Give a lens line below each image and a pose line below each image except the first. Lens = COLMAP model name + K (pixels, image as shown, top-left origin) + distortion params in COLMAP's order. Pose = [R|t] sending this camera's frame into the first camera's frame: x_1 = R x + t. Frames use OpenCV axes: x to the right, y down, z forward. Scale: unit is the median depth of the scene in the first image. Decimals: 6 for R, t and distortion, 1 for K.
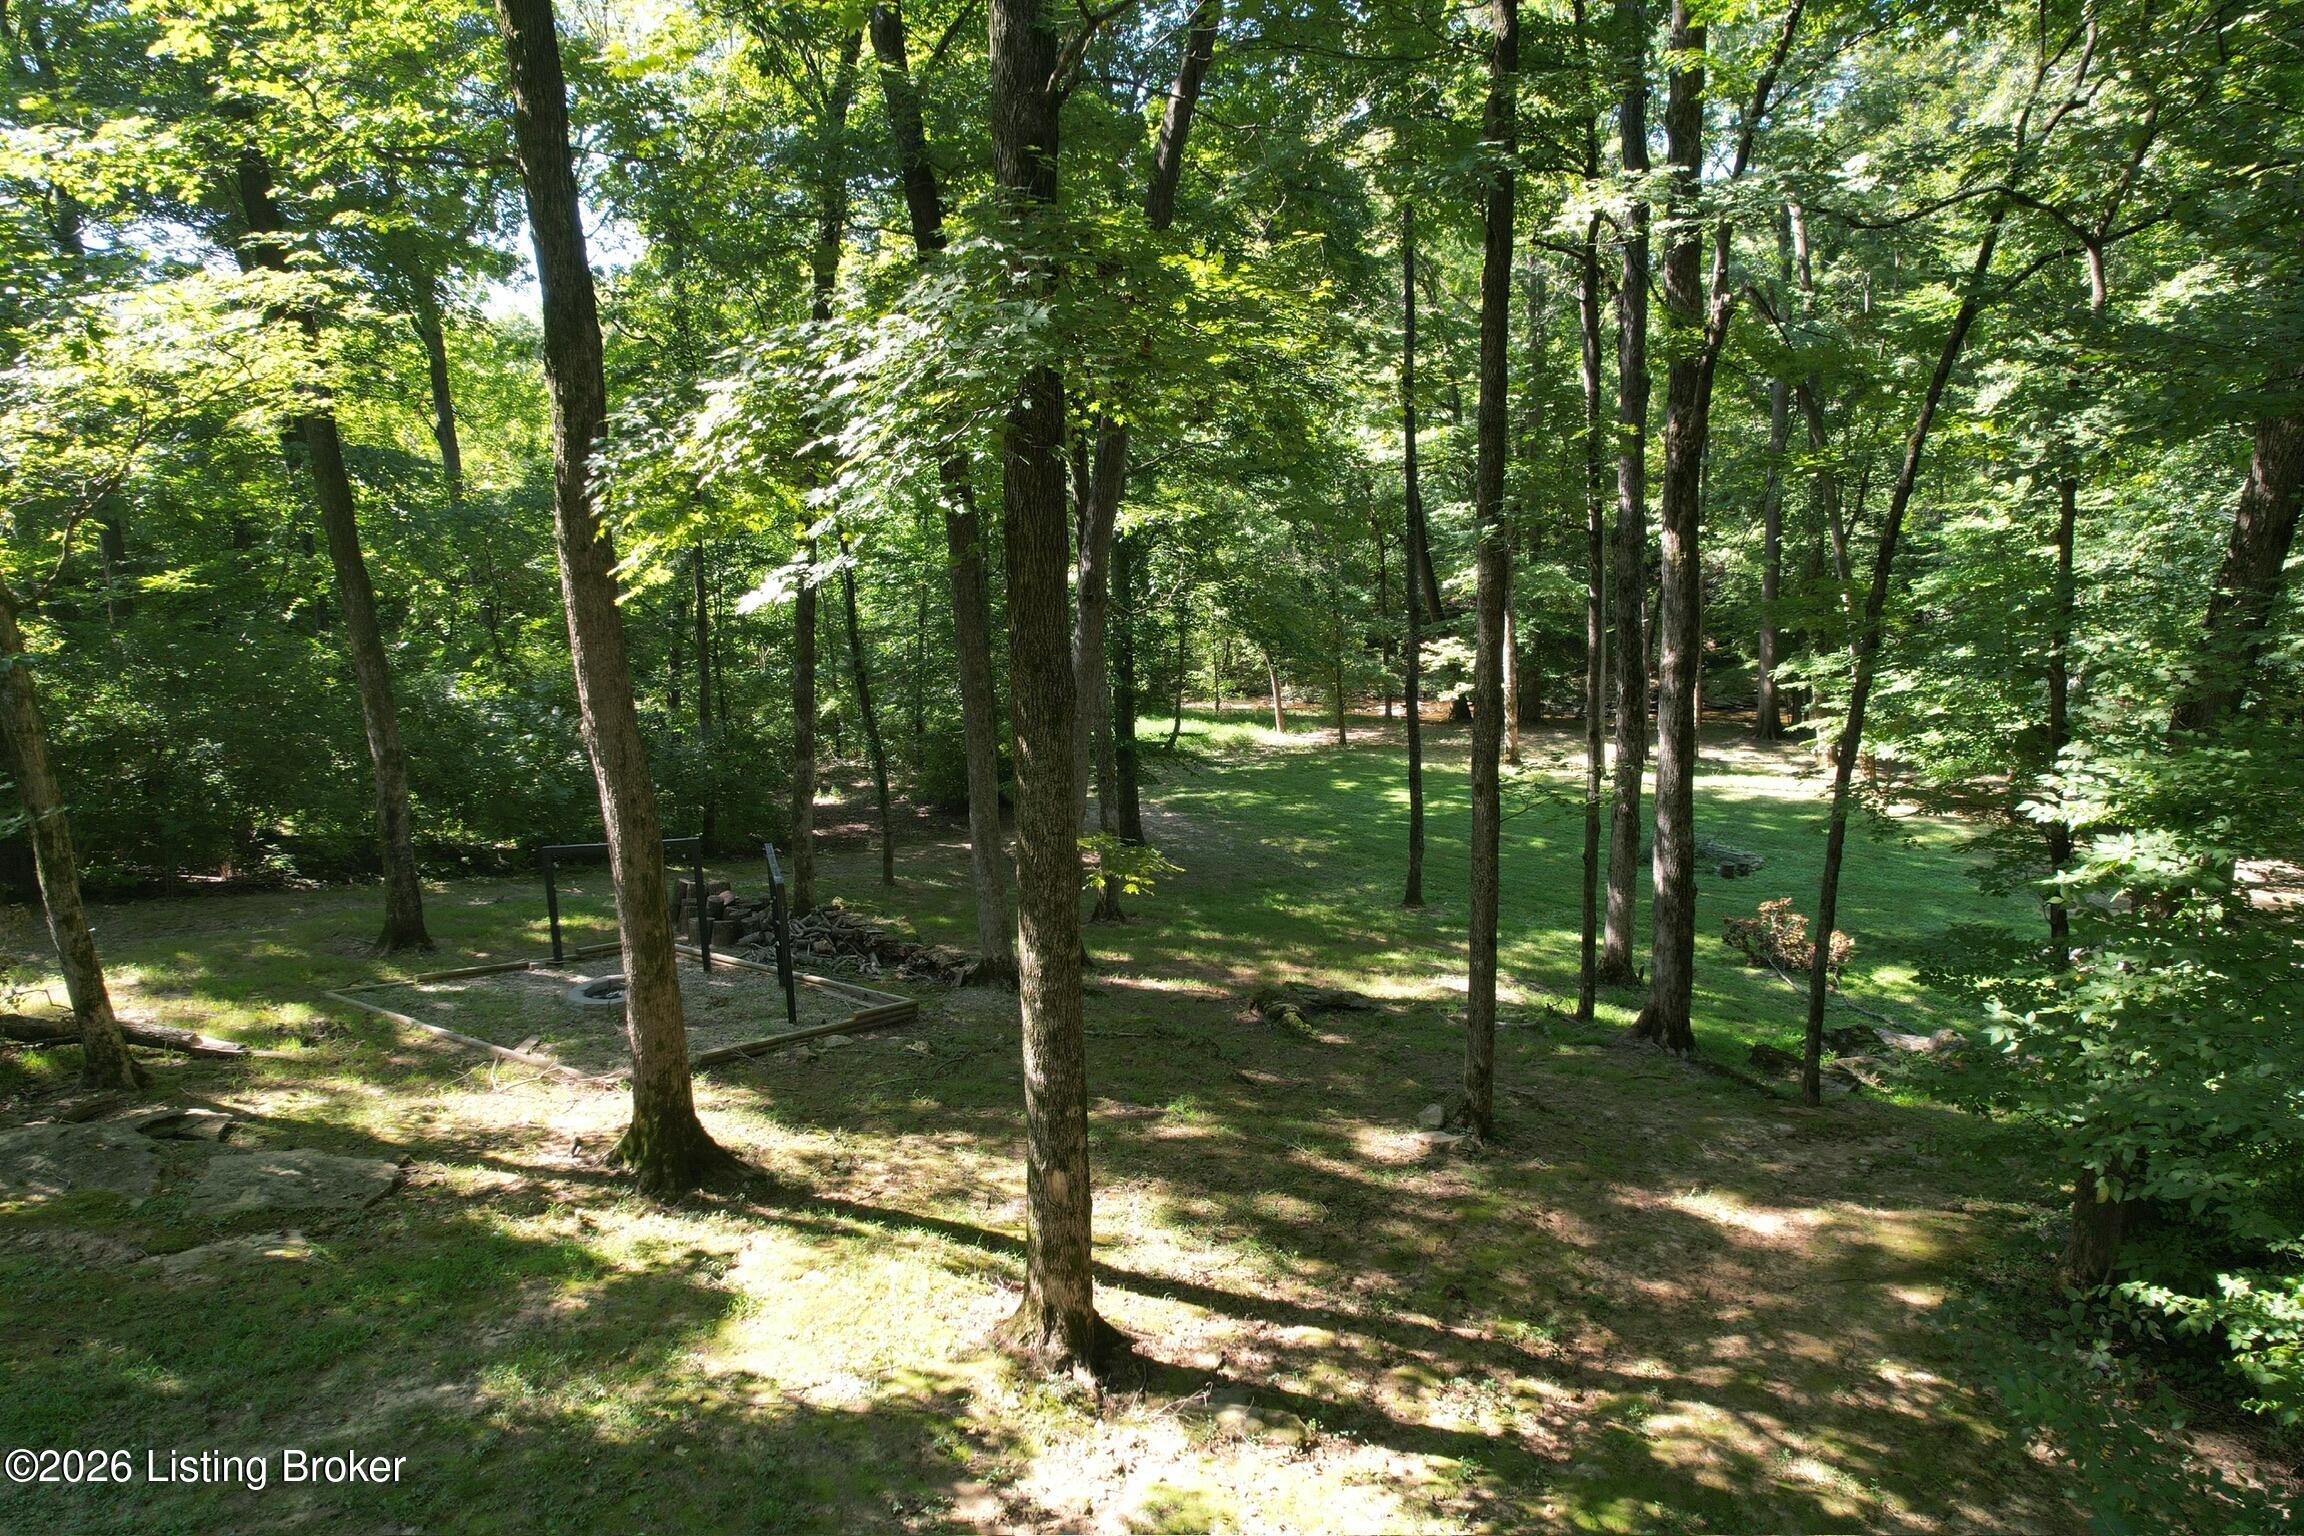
lens RADIAL K [[1491.5, 0, 1156.0], [0, 1491.5, 772.0], [0, 0, 1]] dist [-0.067258, 0.063673]
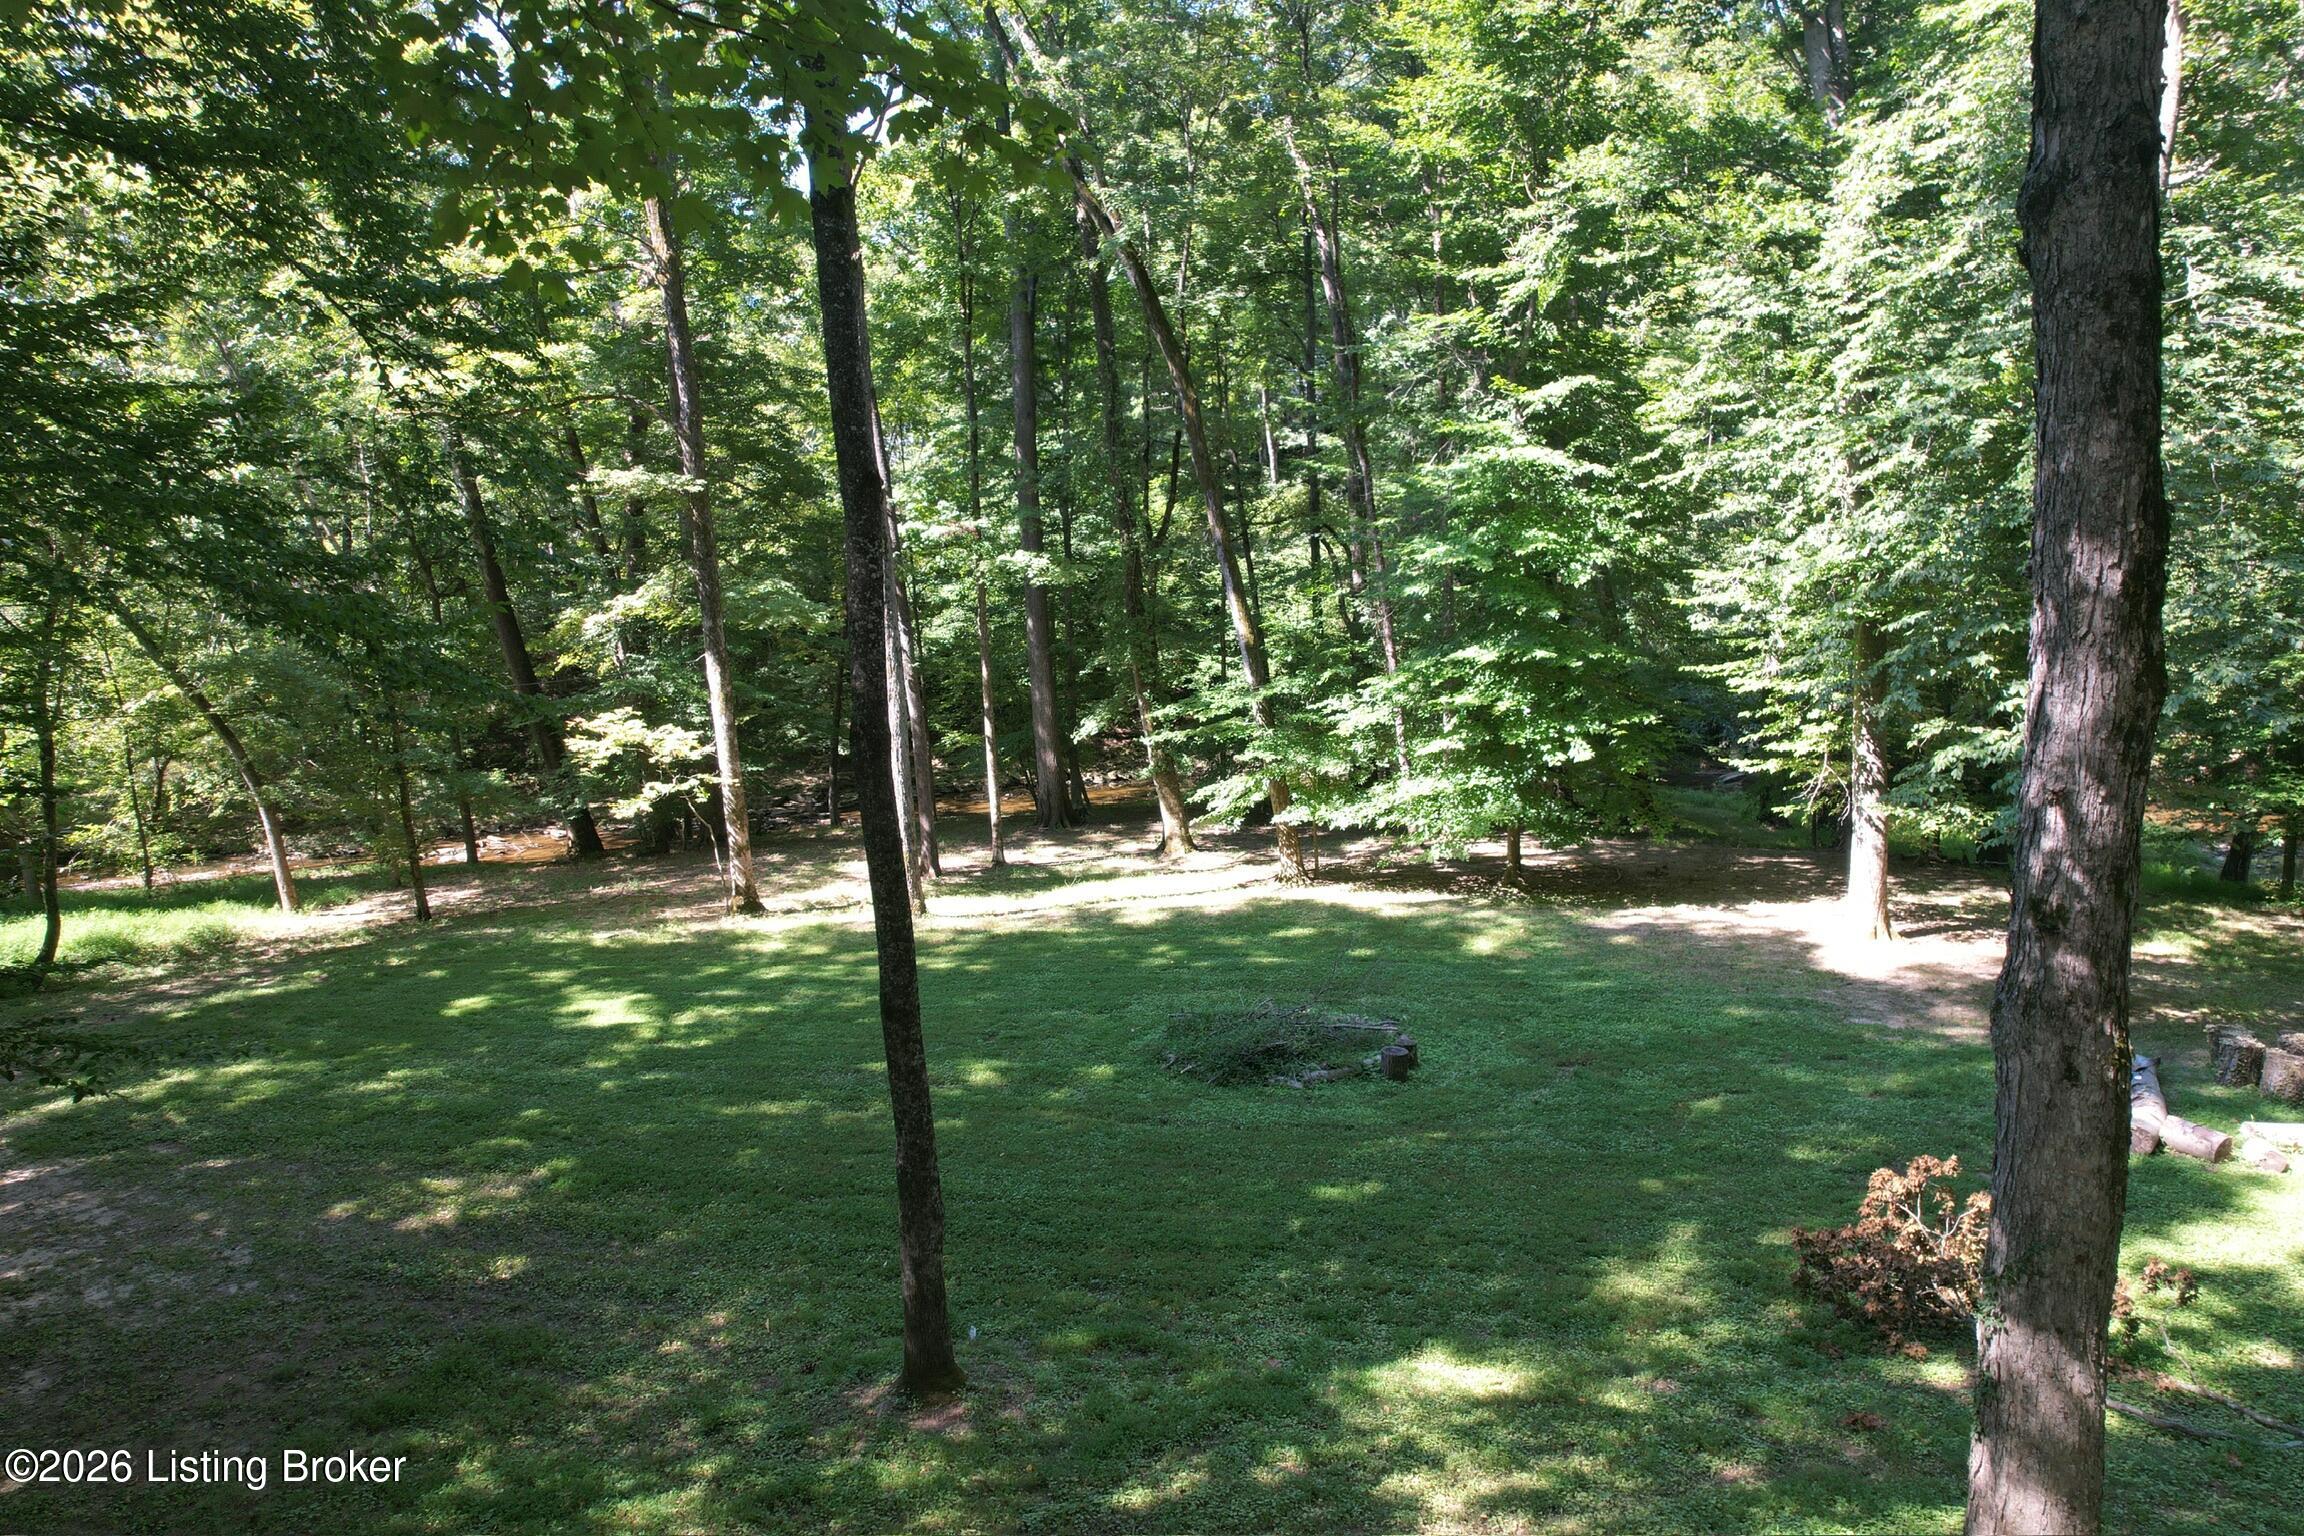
lens RADIAL K [[1491.5, 0, 1156.0], [0, 1491.5, 772.0], [0, 0, 1]] dist [-0.067258, 0.063673]
pose [[0.794372, -0.080597, 0.602060, 0.015573], [0.131796, 0.990416, -0.041309, -0.013363], [-0.592961, 0.112164, 0.797381, 0.375455]]
